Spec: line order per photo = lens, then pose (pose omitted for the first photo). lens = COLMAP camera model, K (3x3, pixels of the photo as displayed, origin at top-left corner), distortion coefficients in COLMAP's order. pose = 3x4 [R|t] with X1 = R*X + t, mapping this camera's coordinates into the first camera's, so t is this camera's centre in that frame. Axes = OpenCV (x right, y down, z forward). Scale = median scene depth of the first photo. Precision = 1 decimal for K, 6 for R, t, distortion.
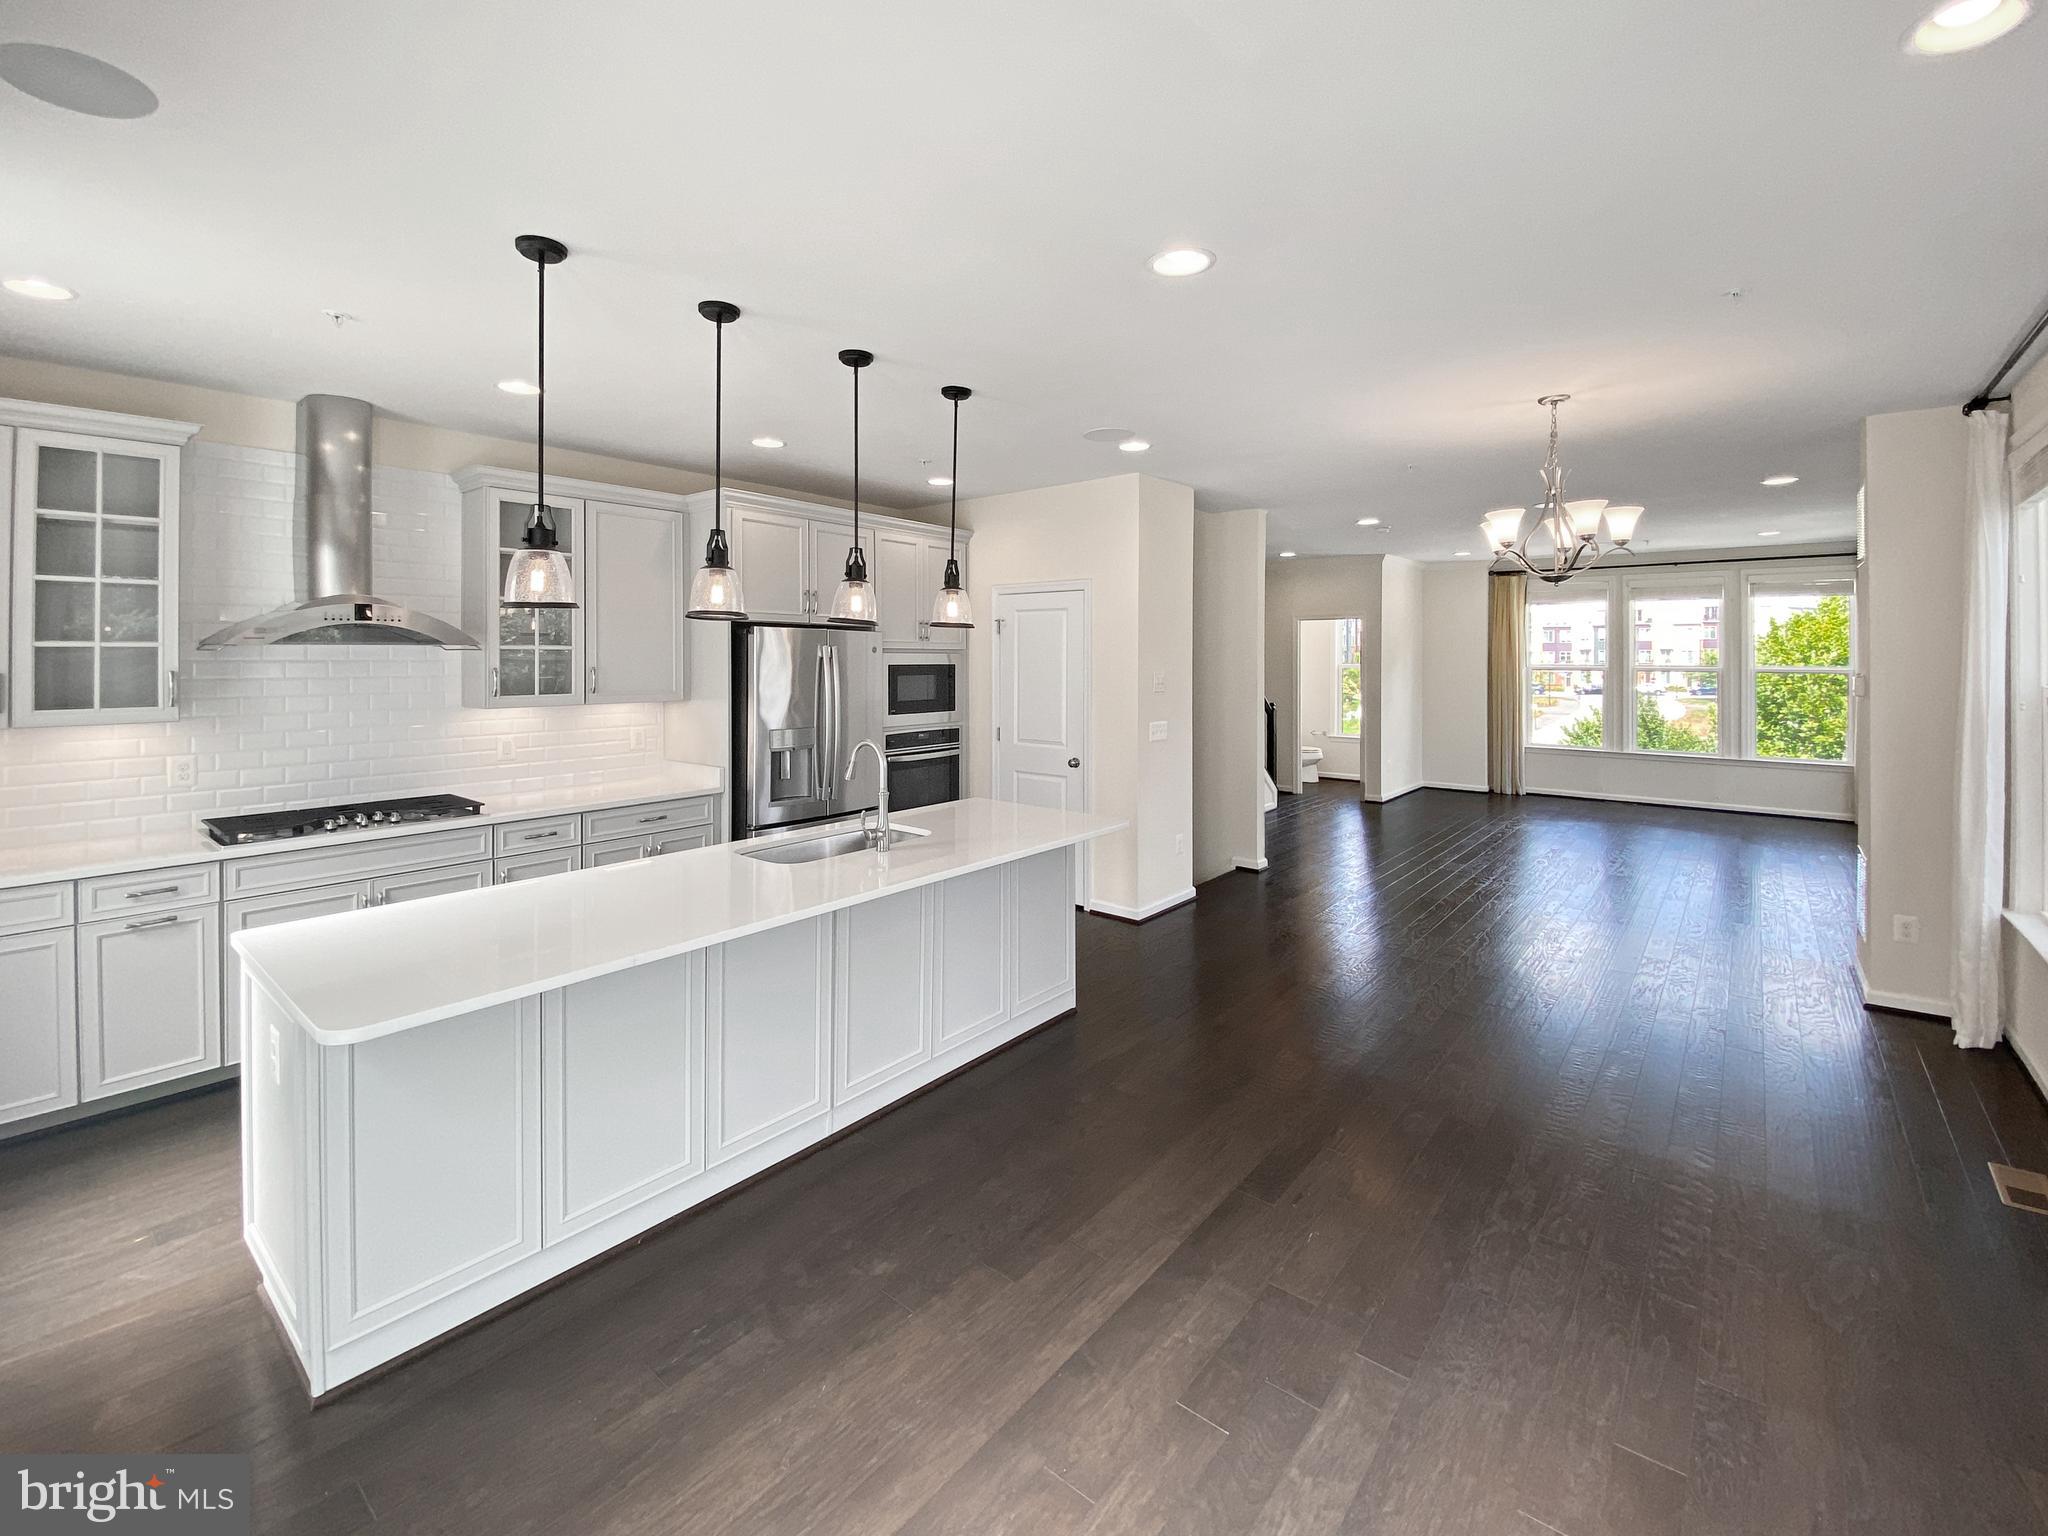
lens RADIAL K [[866.4, 0, 1017.6], [0, 866.4, 662.1], [0, 0, 1]] dist [0.004418, -0.007510]
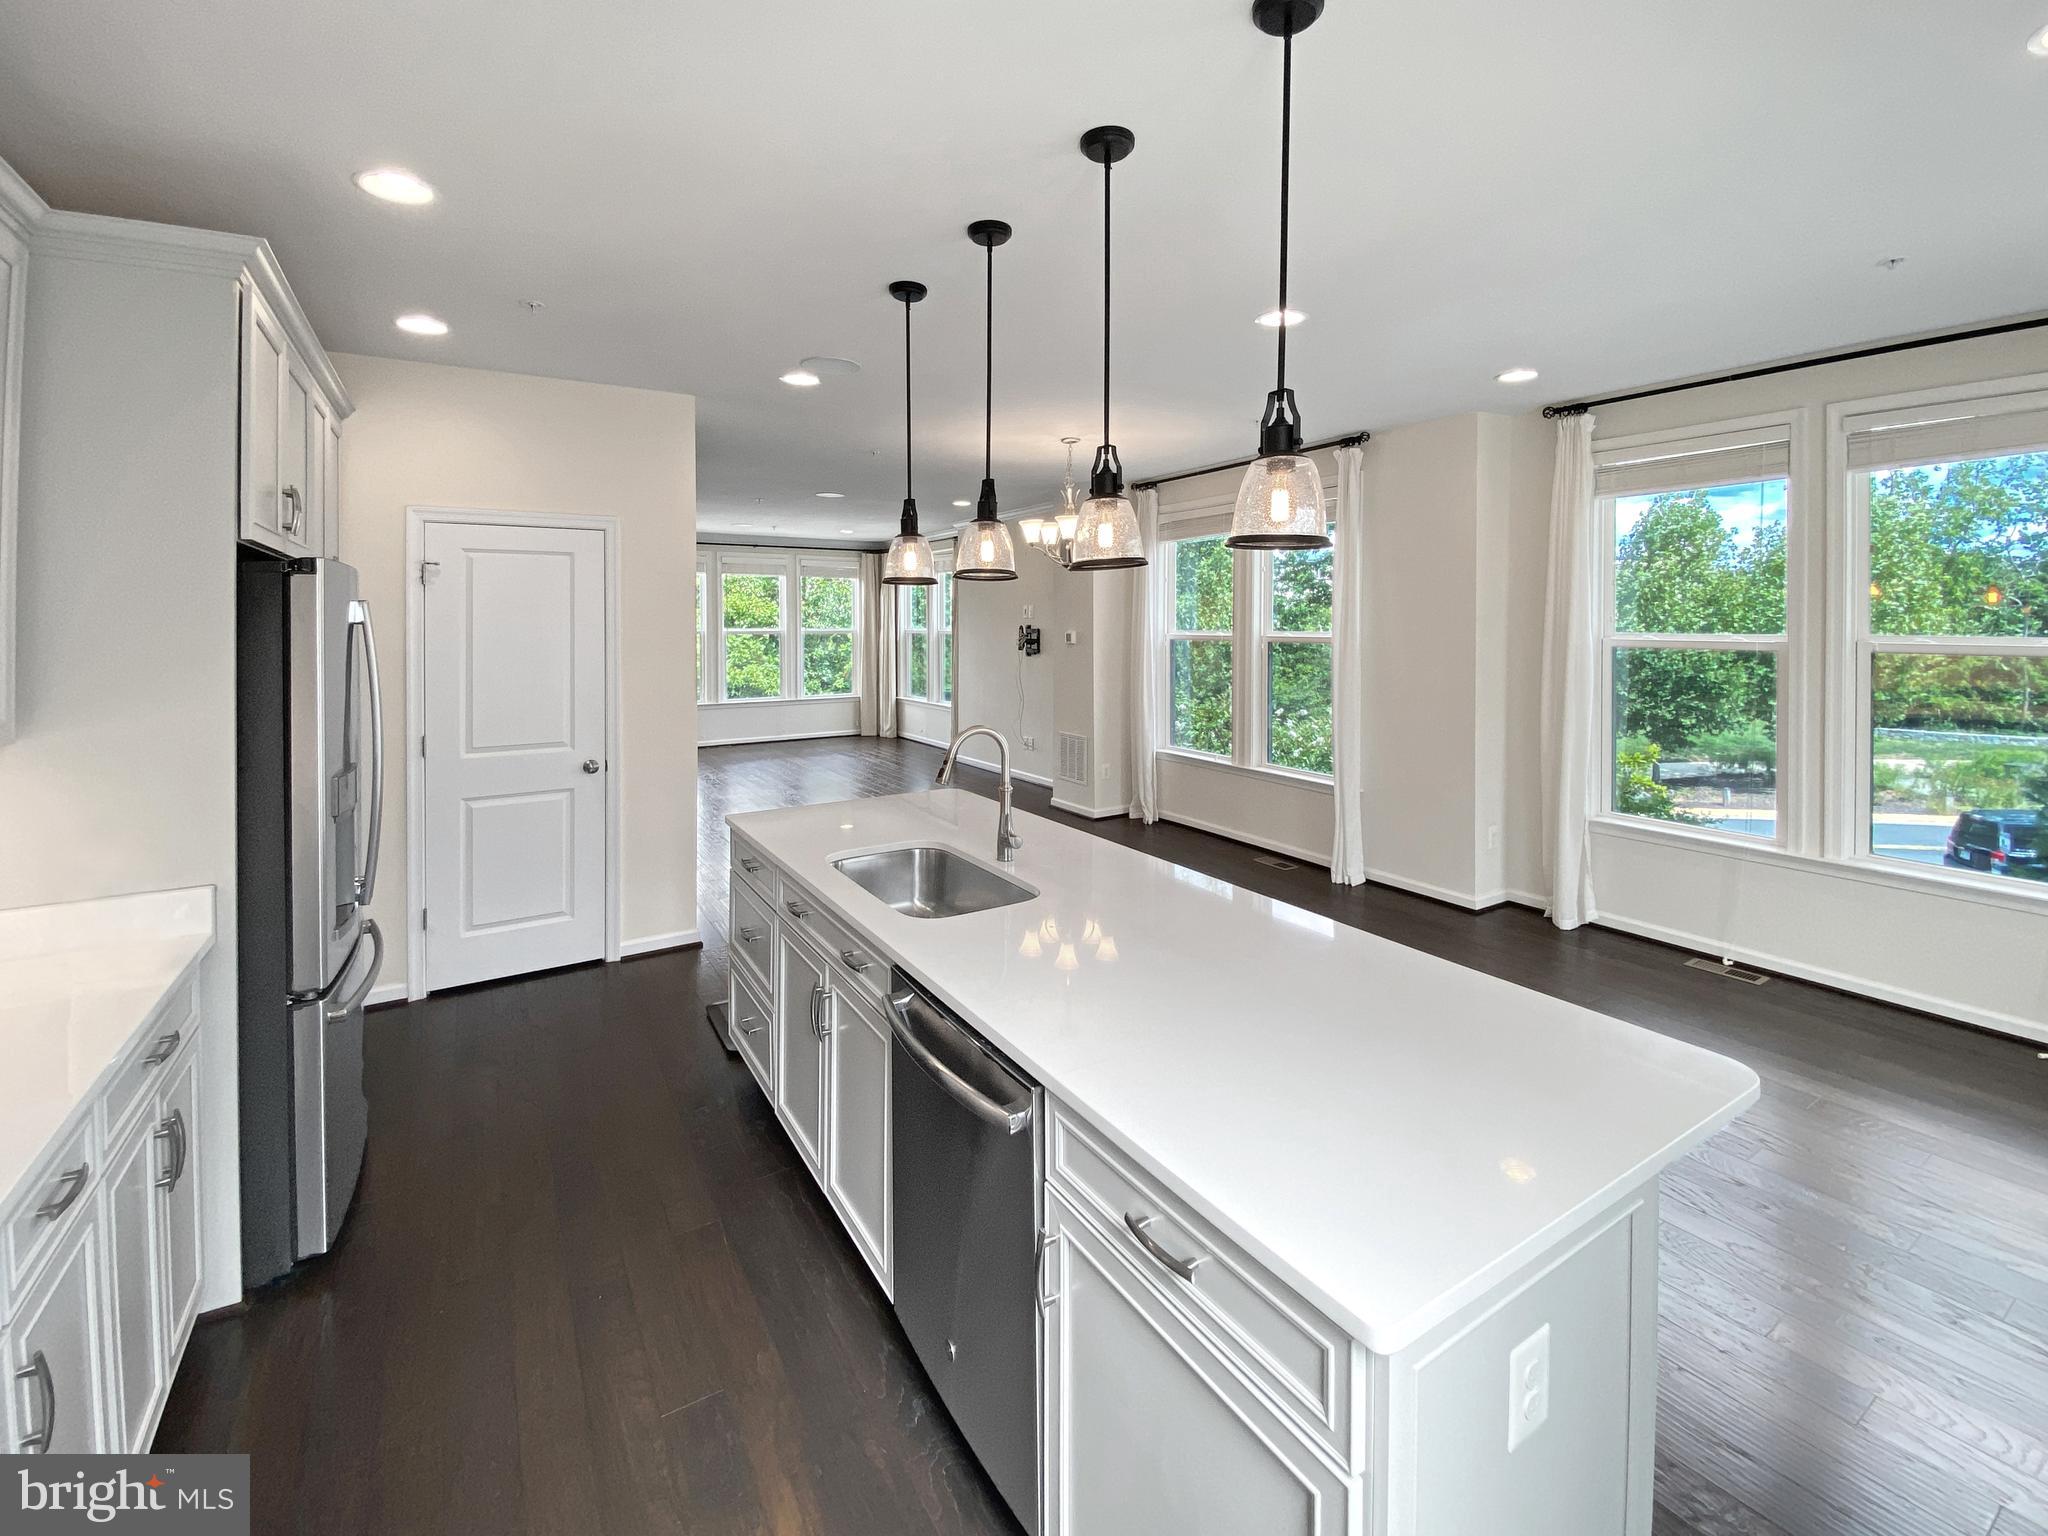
lens RADIAL K [[866.4, 0, 1038.9], [0, 866.4, 632.0], [0, 0, 1]] dist [0.004418, -0.007510]
pose [[0.311523, -0.013018, 0.950149, -0.613817], [0.009050, 0.999901, 0.010733, -0.002728], [-0.950195, 0.005255, 0.311610, 0.484254]]
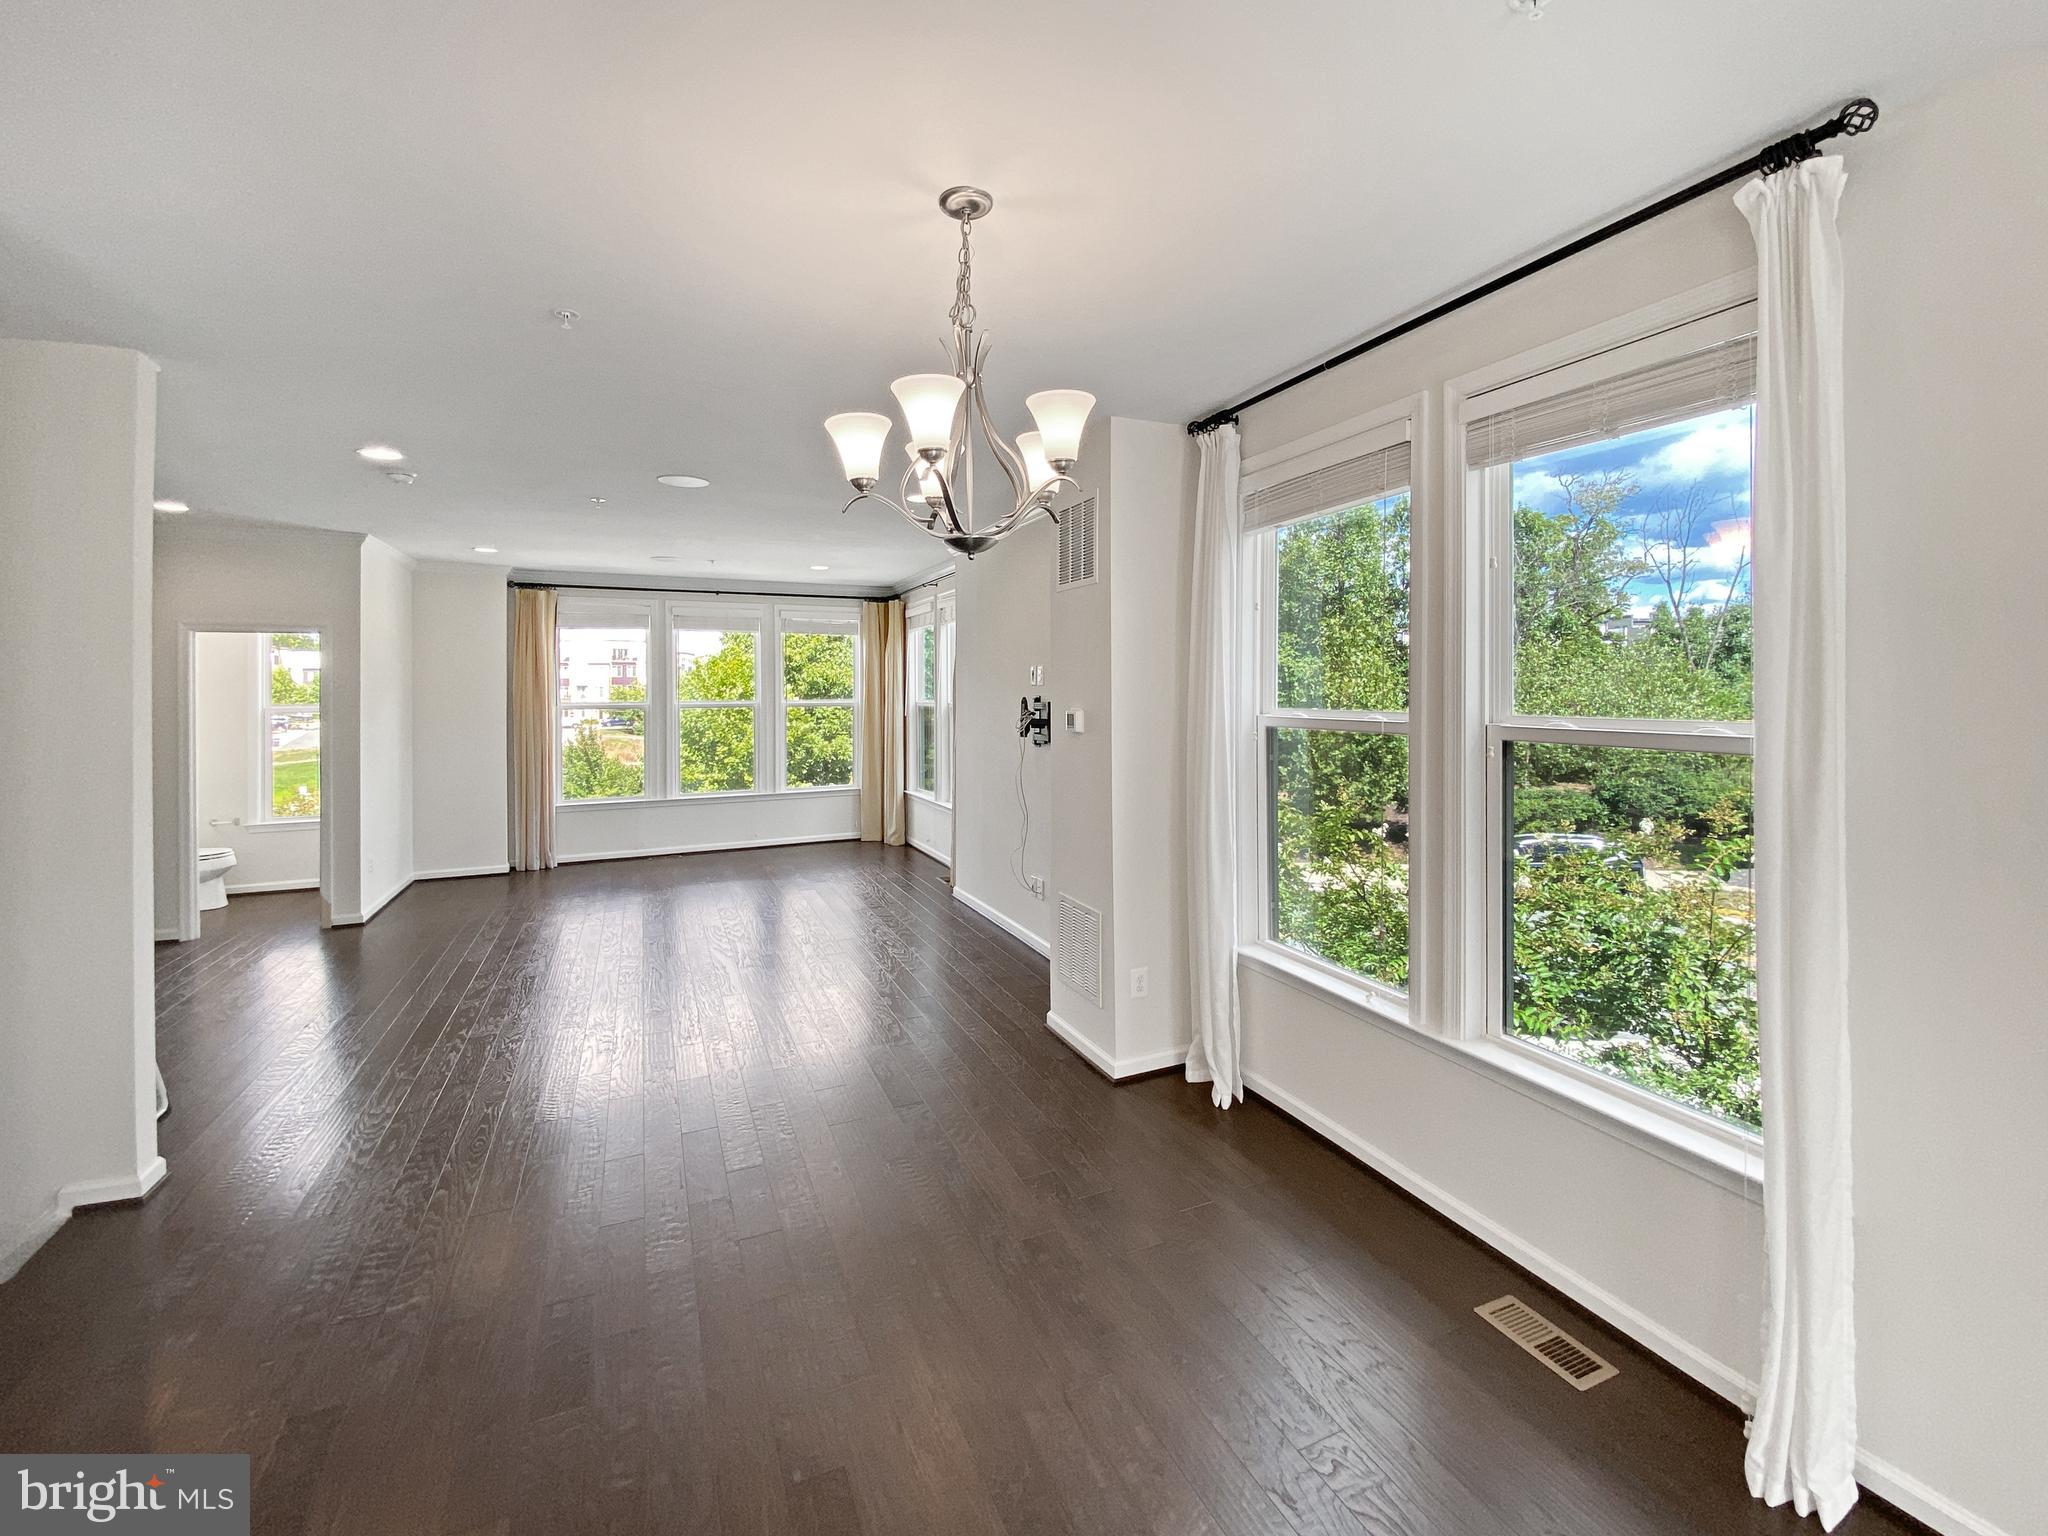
lens RADIAL K [[866.4, 0, 1035.3], [0, 866.4, 689.5], [0, 0, 1]] dist [0.004418, -0.007510]
pose [[0.431456, -0.002484, 0.902131, 0.127493], [0.012635, 0.999915, -0.003289, -0.002634], [-0.902046, 0.012817, 0.431450, 0.593300]]
